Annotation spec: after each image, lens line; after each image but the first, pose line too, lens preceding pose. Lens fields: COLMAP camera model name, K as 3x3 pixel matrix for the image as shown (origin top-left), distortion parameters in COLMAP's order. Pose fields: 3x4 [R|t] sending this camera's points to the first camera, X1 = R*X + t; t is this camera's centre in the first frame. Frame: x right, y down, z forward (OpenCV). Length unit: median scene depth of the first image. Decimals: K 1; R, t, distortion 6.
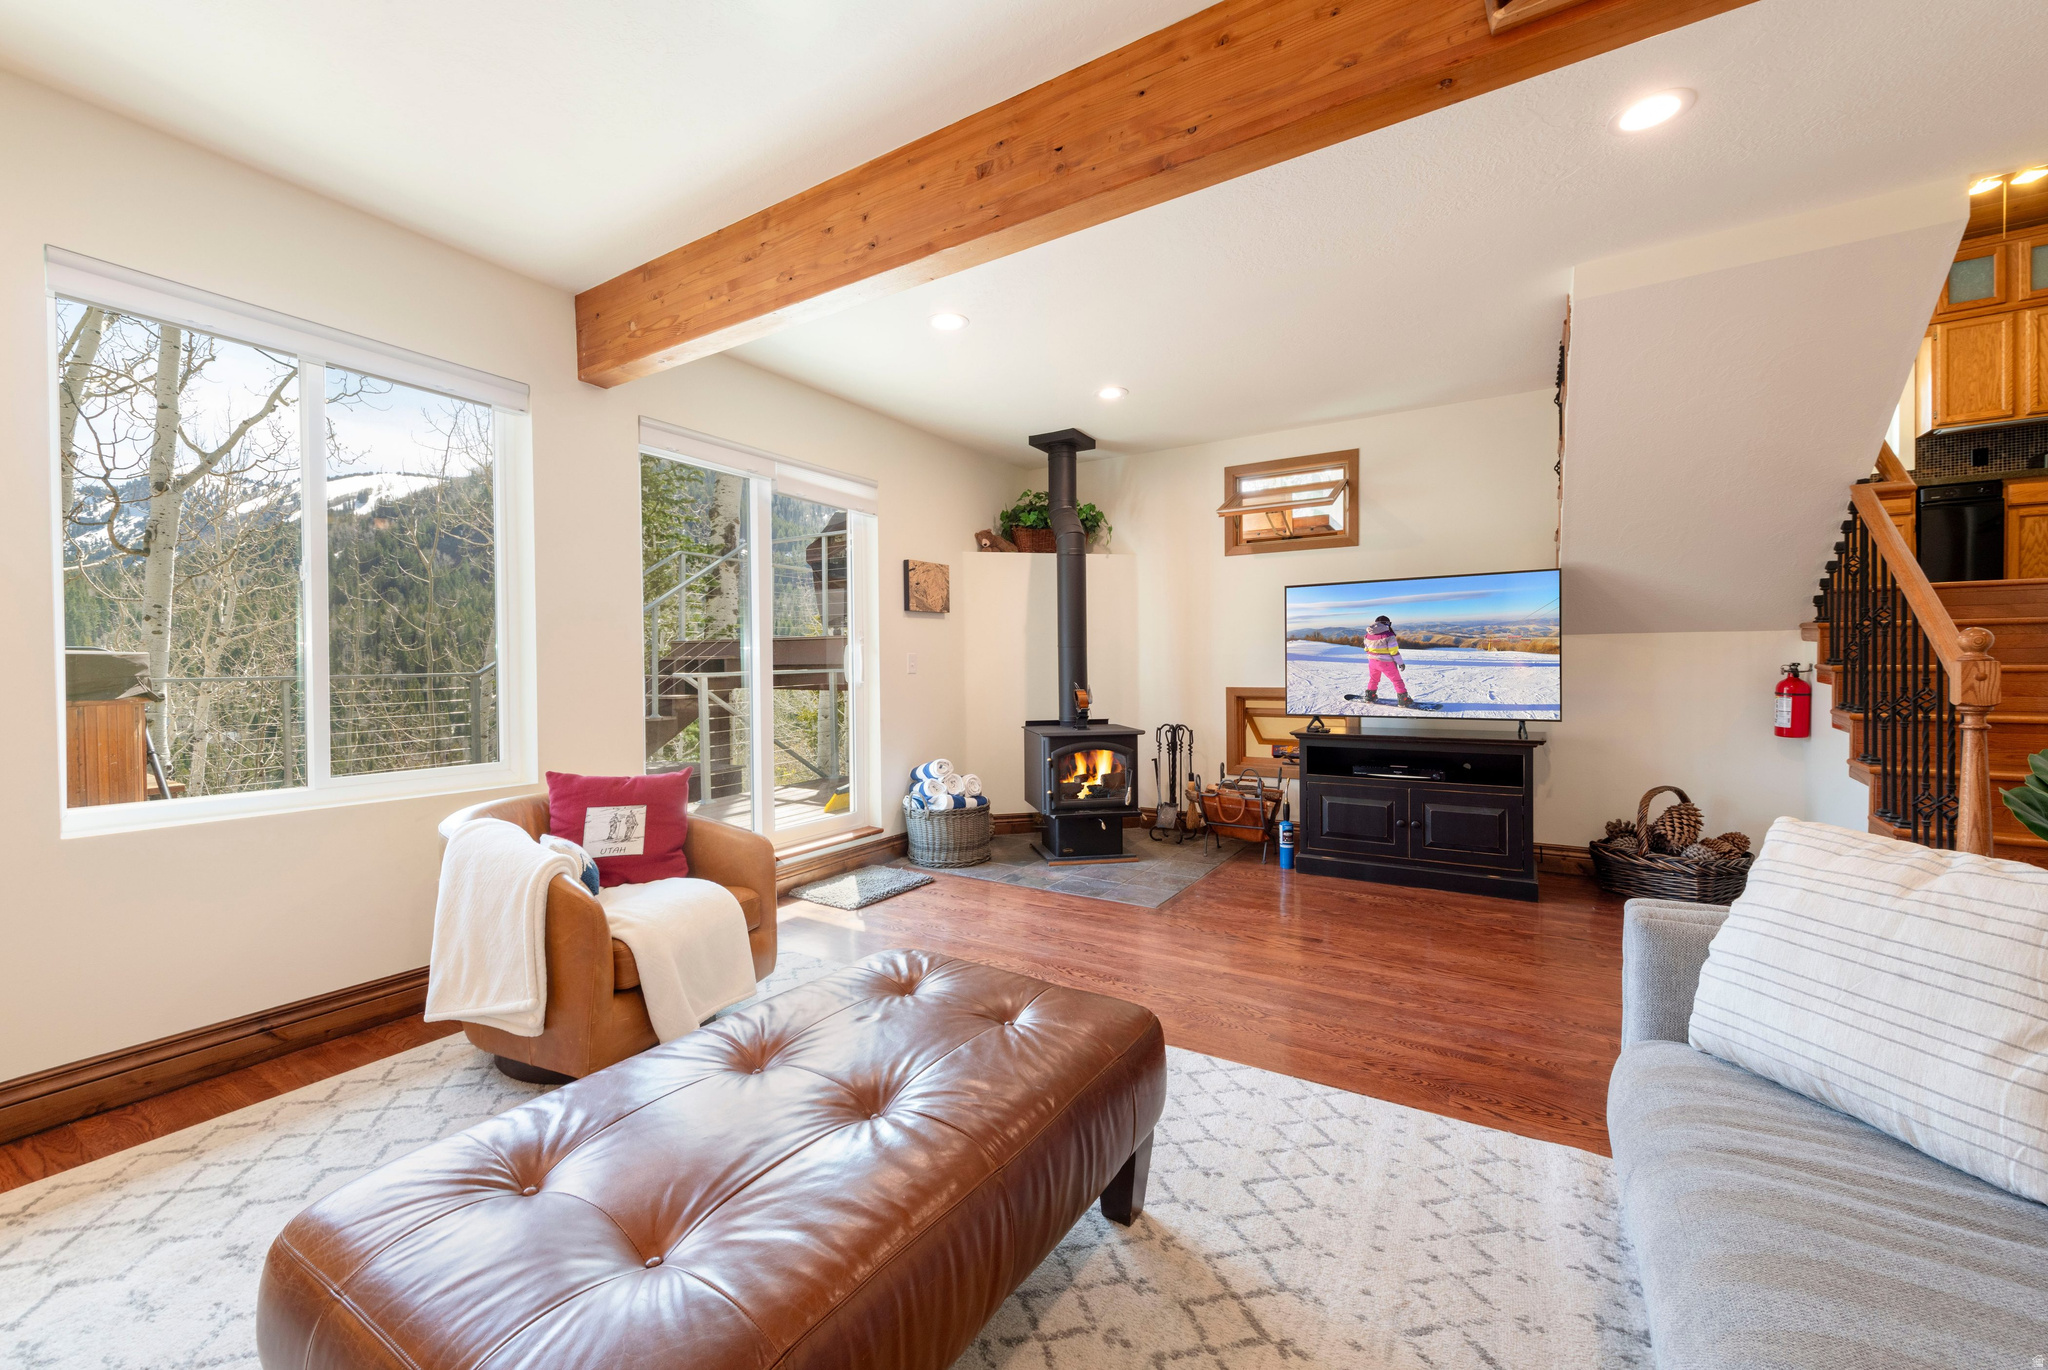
lens RADIAL K [[803.4, 0, 1013.8], [0, 803.4, 675.1], [0, 0, 1]] dist [0.013071, -0.003213]
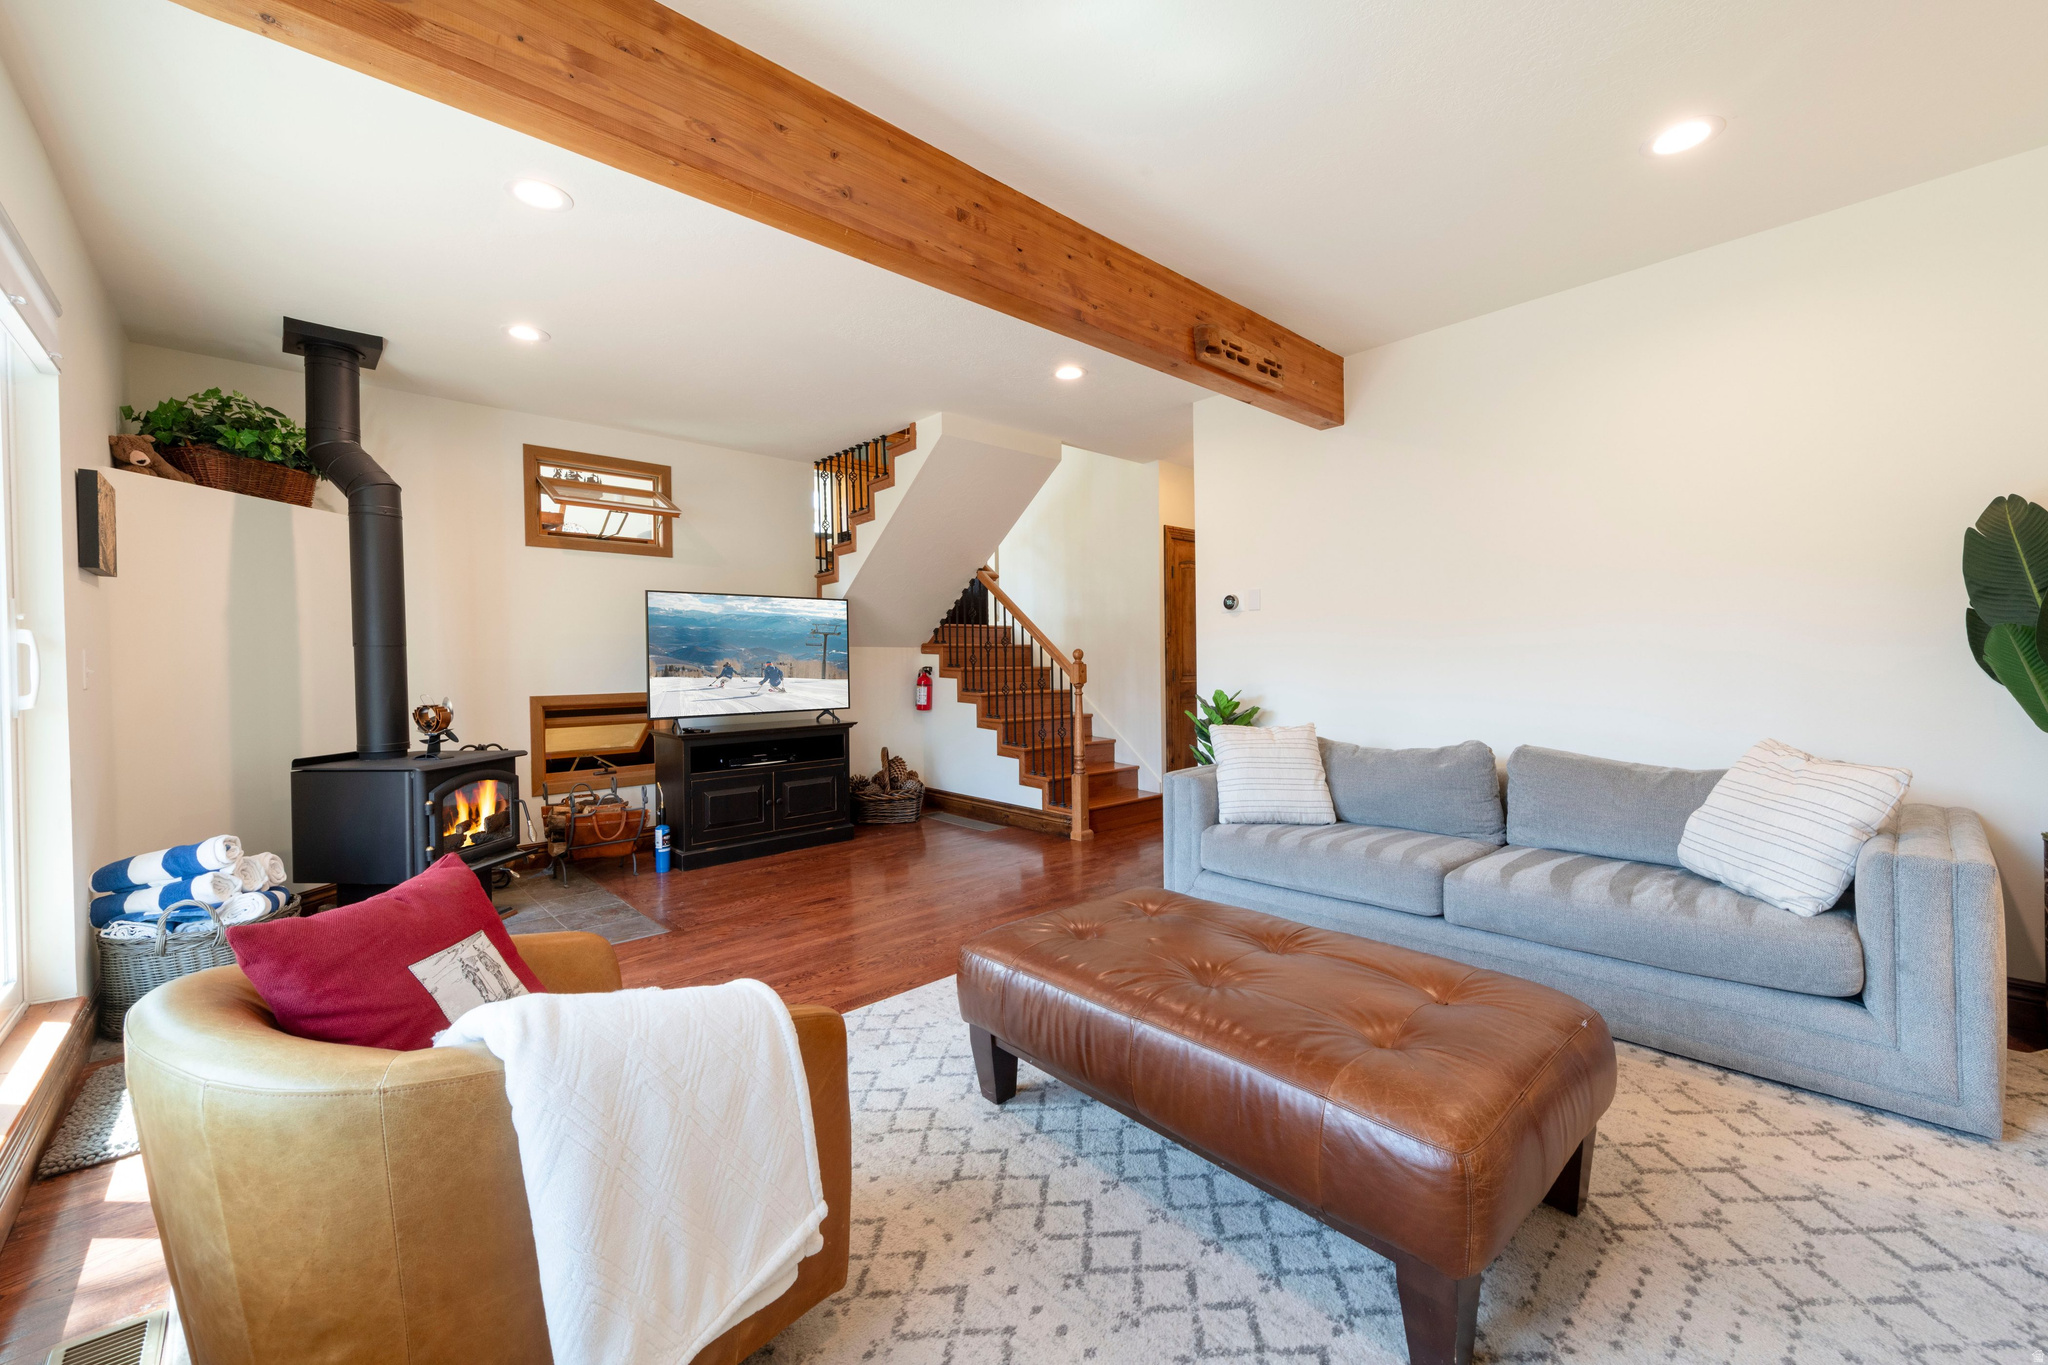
lens RADIAL K [[803.4, 0, 1014.0], [0, 803.4, 673.9], [0, 0, 1]] dist [0.013071, -0.003213]
pose [[0.268995, -0.009107, 0.963099, -0.566862], [0.023030, 0.999730, 0.003022, 0.000001], [-0.962866, 0.021367, 0.269132, 0.337788]]
